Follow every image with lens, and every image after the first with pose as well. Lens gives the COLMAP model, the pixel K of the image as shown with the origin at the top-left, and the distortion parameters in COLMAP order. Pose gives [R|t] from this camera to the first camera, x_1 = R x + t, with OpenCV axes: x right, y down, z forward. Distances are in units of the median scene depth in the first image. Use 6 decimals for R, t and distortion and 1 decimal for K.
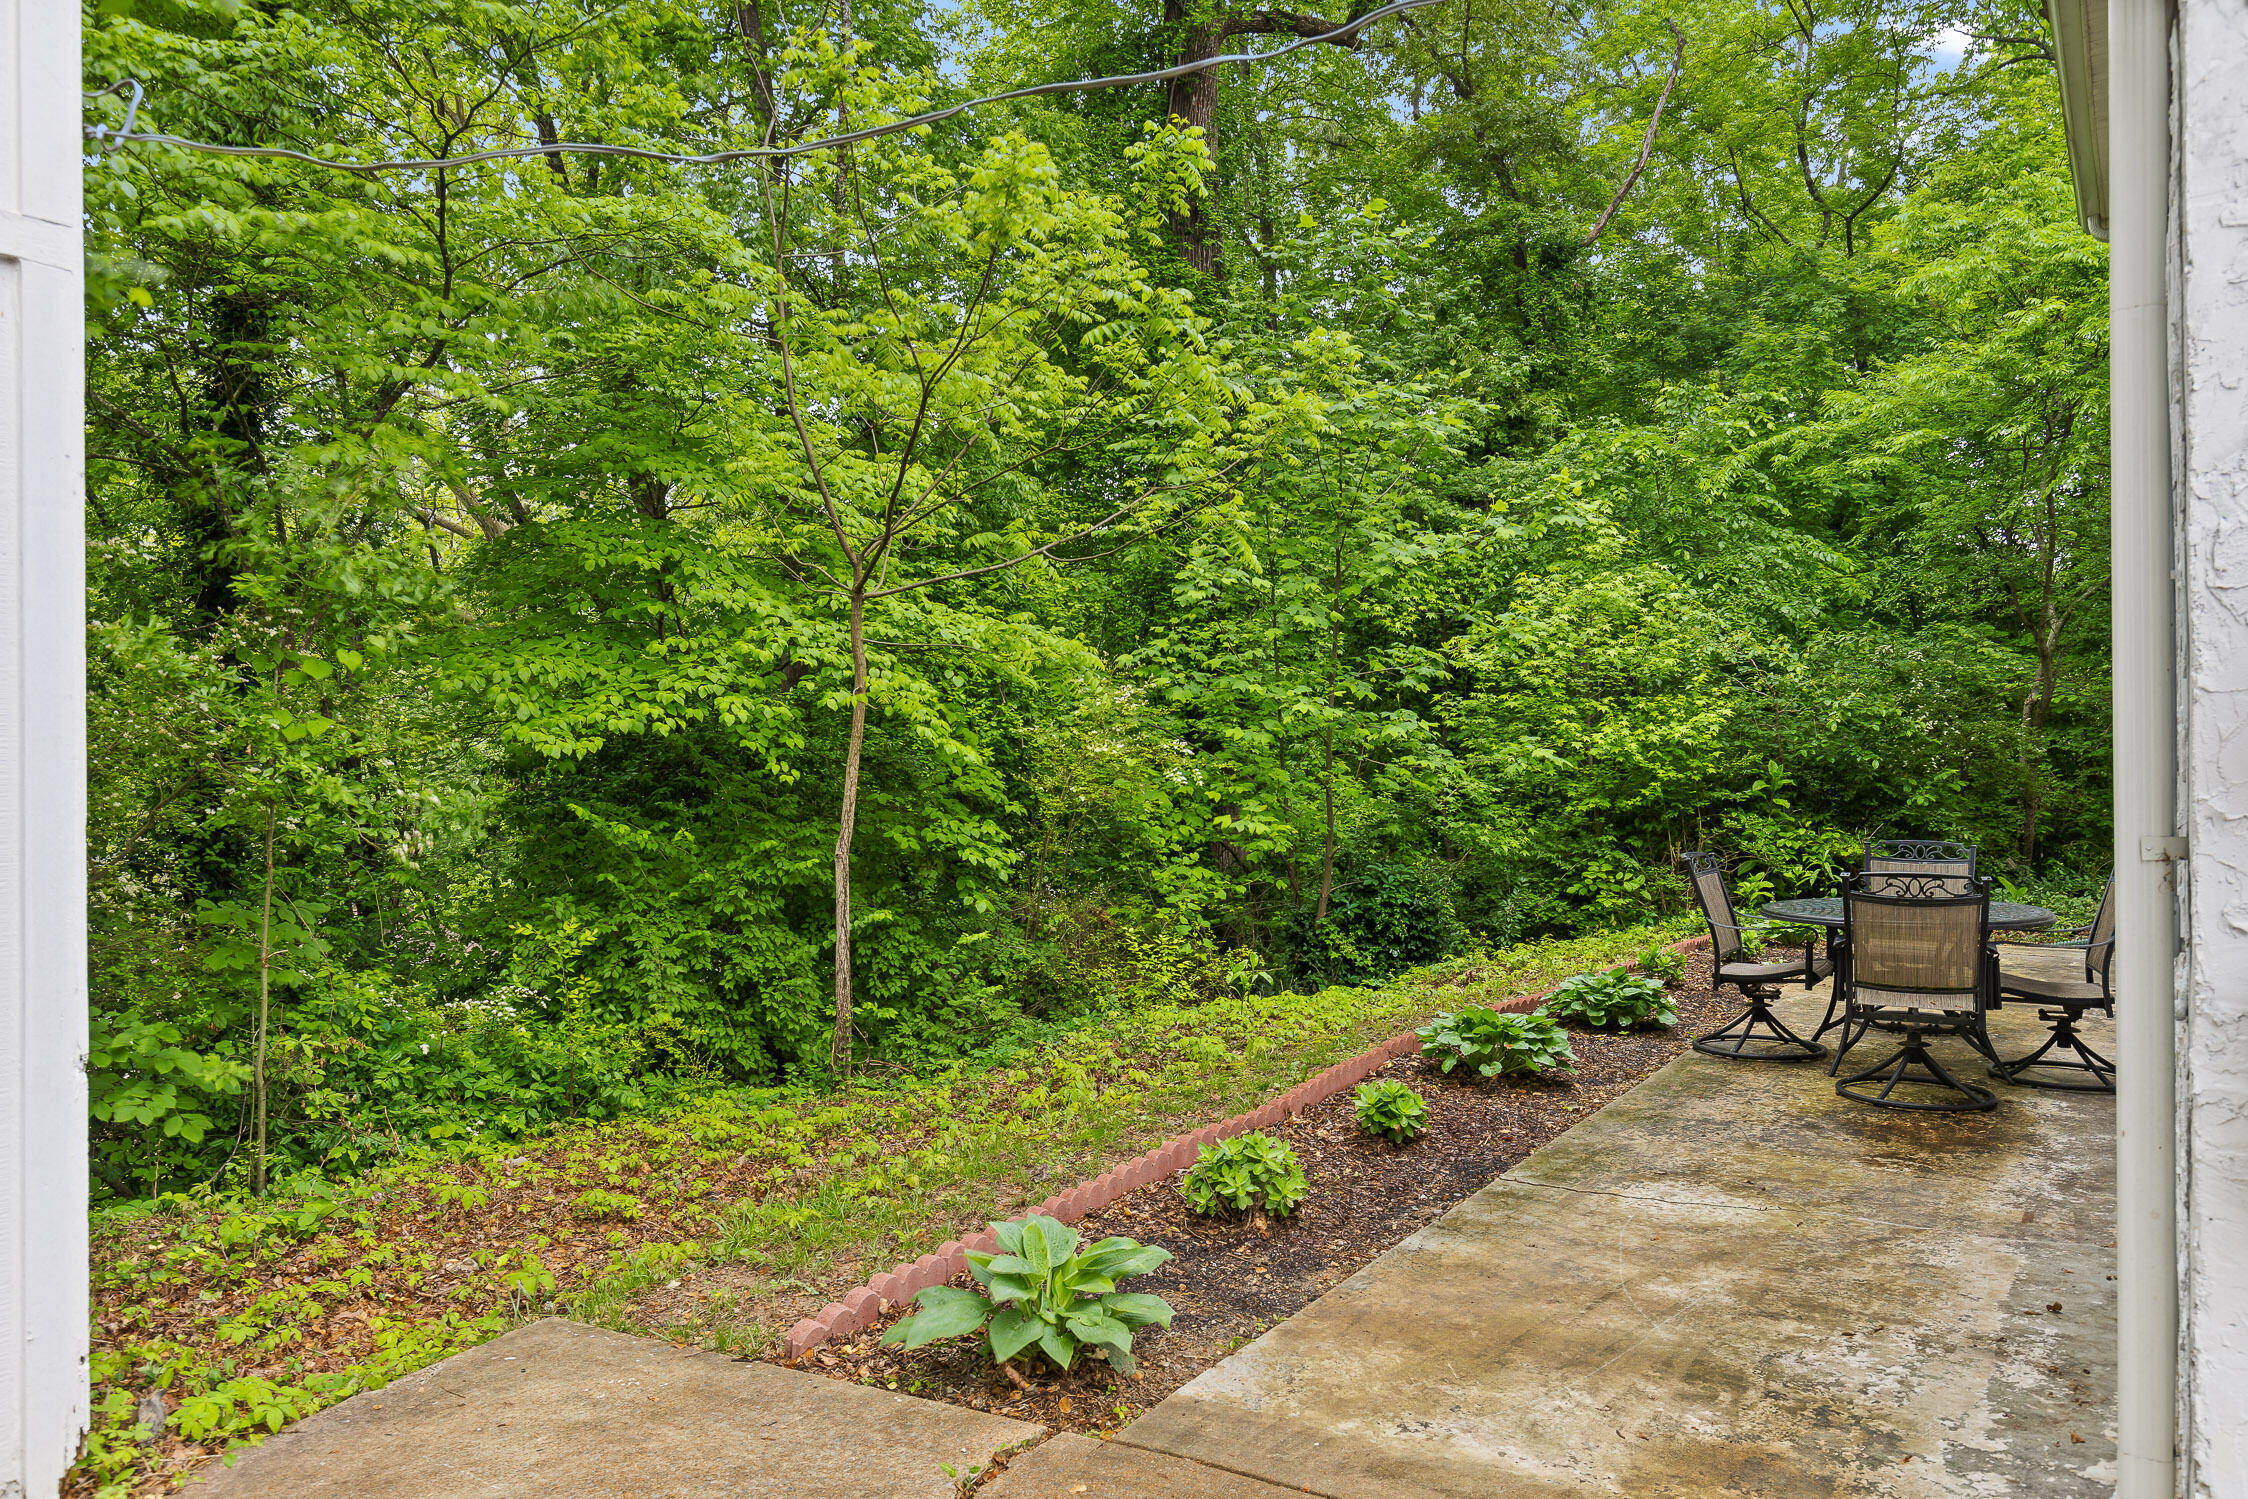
lens RADIAL K [[1621.9, 0, 1124.0], [0, 1621.9, 749.5], [0, 0, 1]] dist [-0.000841, -0.000805]
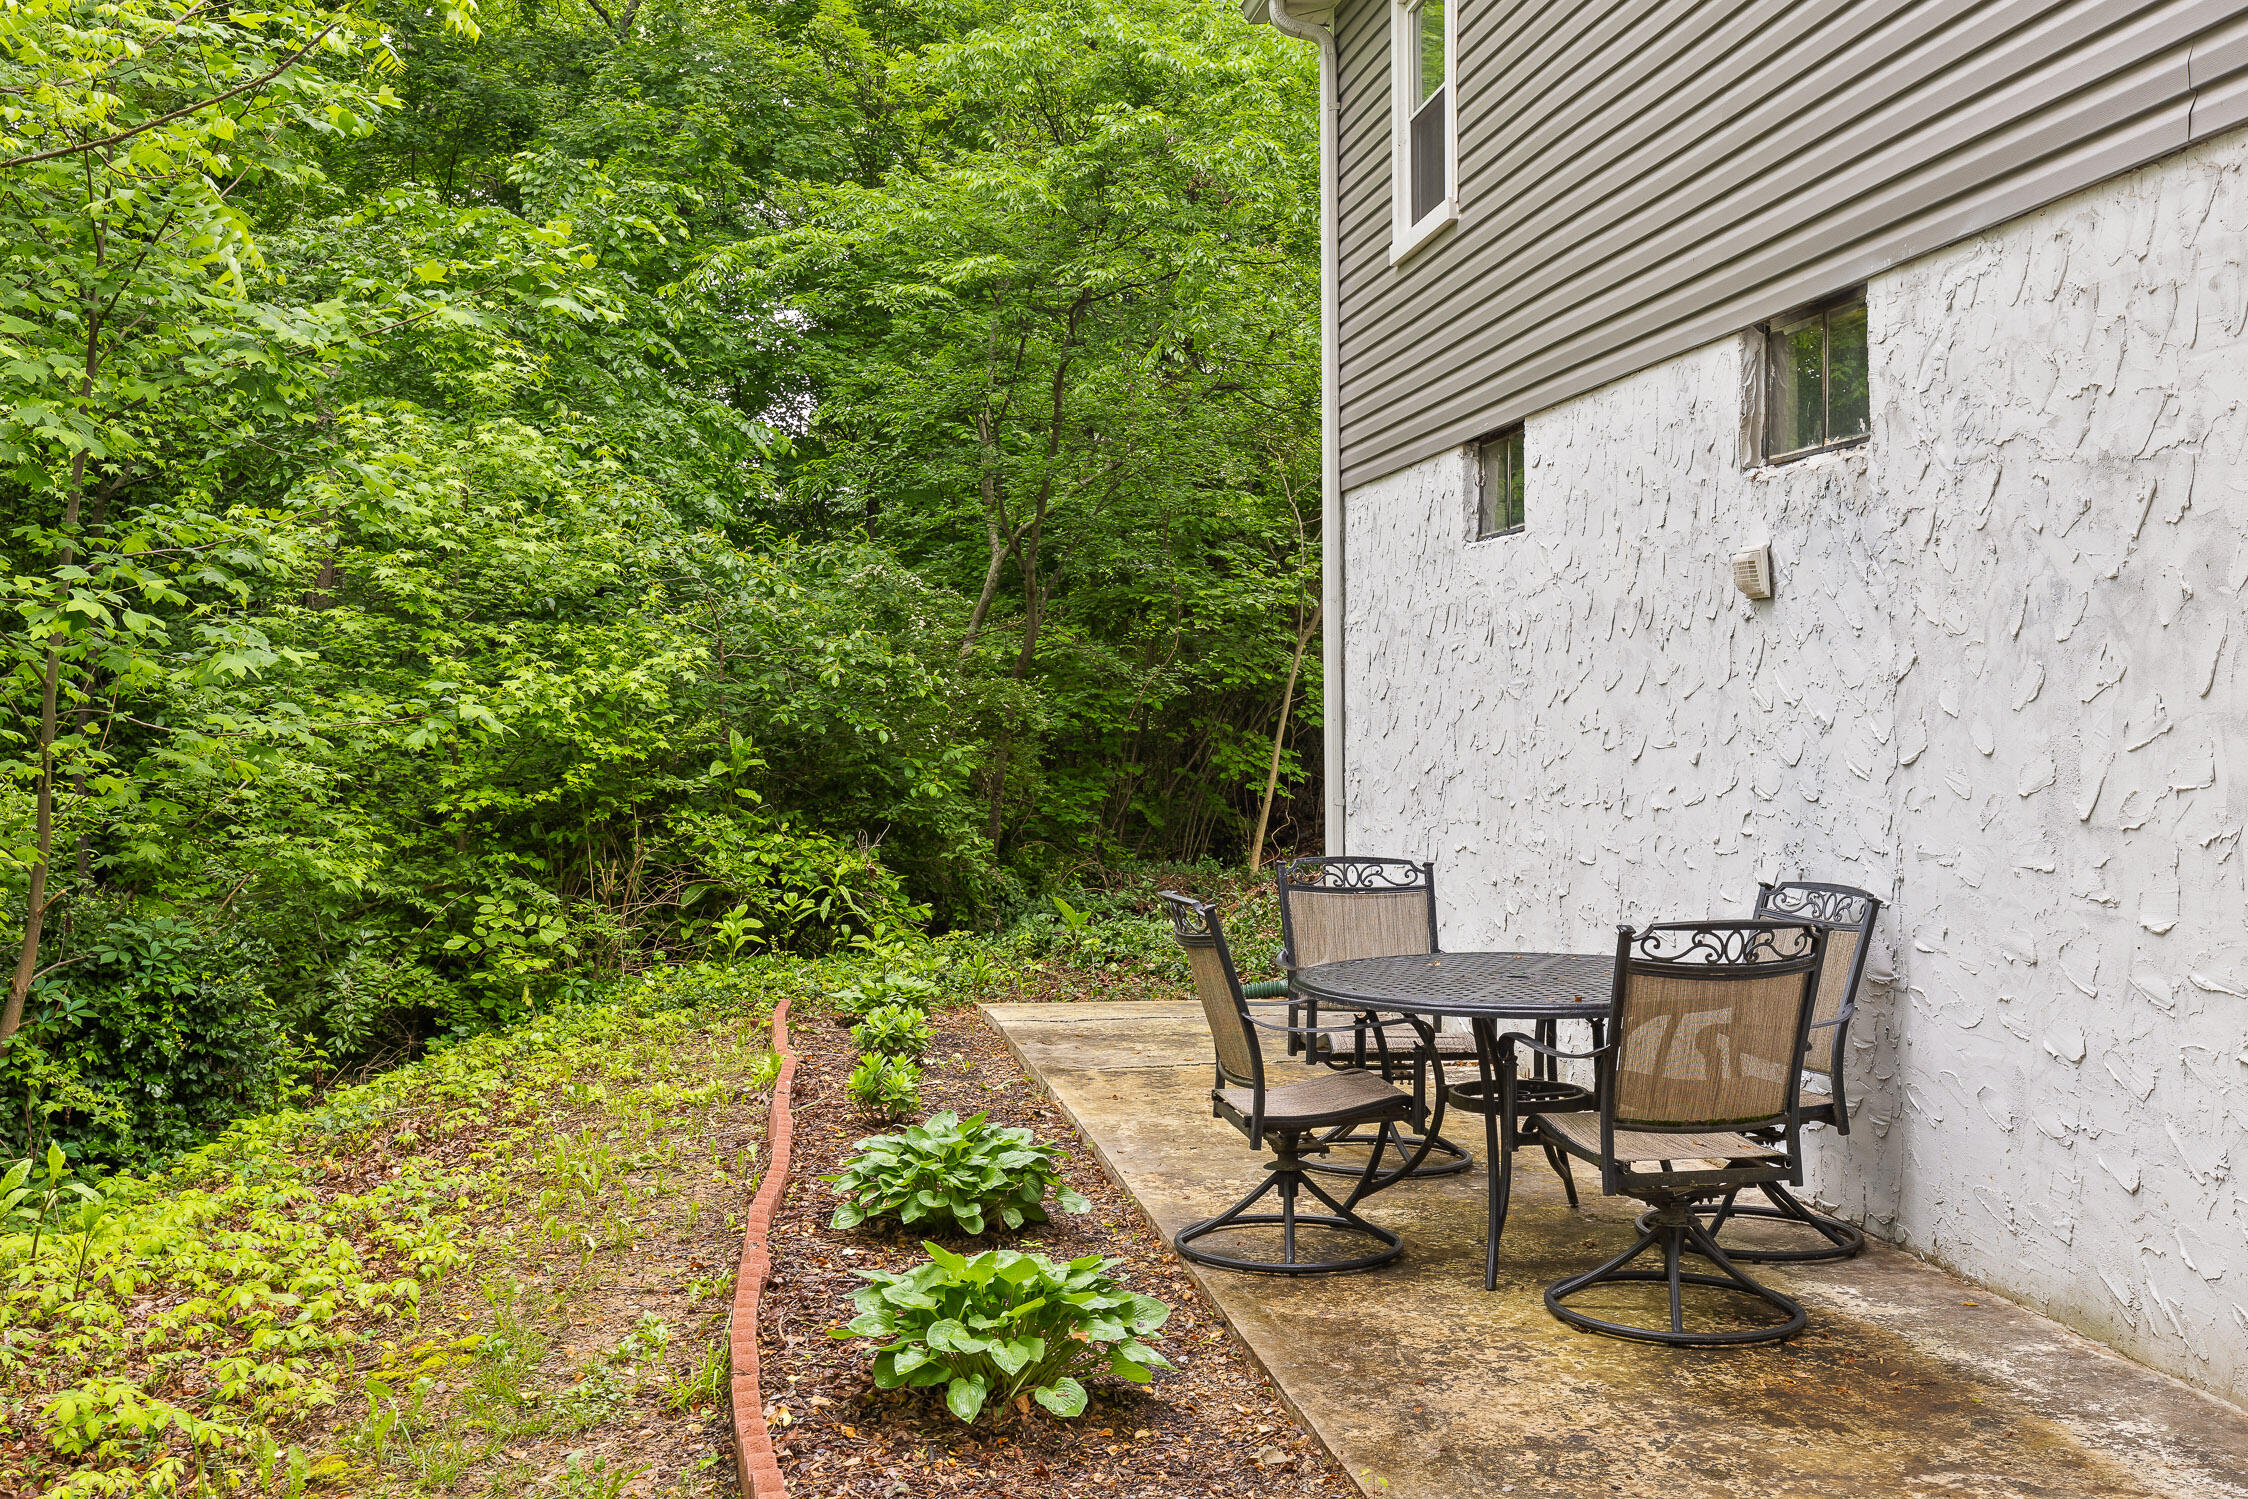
lens RADIAL K [[2211.7, 0, 1123.5], [0, 2211.7, 557.1], [0, 0, 1]] dist [0.007793, 0.002240]
pose [[0.739115, 0.063217, 0.670606, -0.088561], [-0.014108, 0.996821, -0.078421, 0.005331], [-0.673431, 0.048501, 0.737657, 0.241981]]
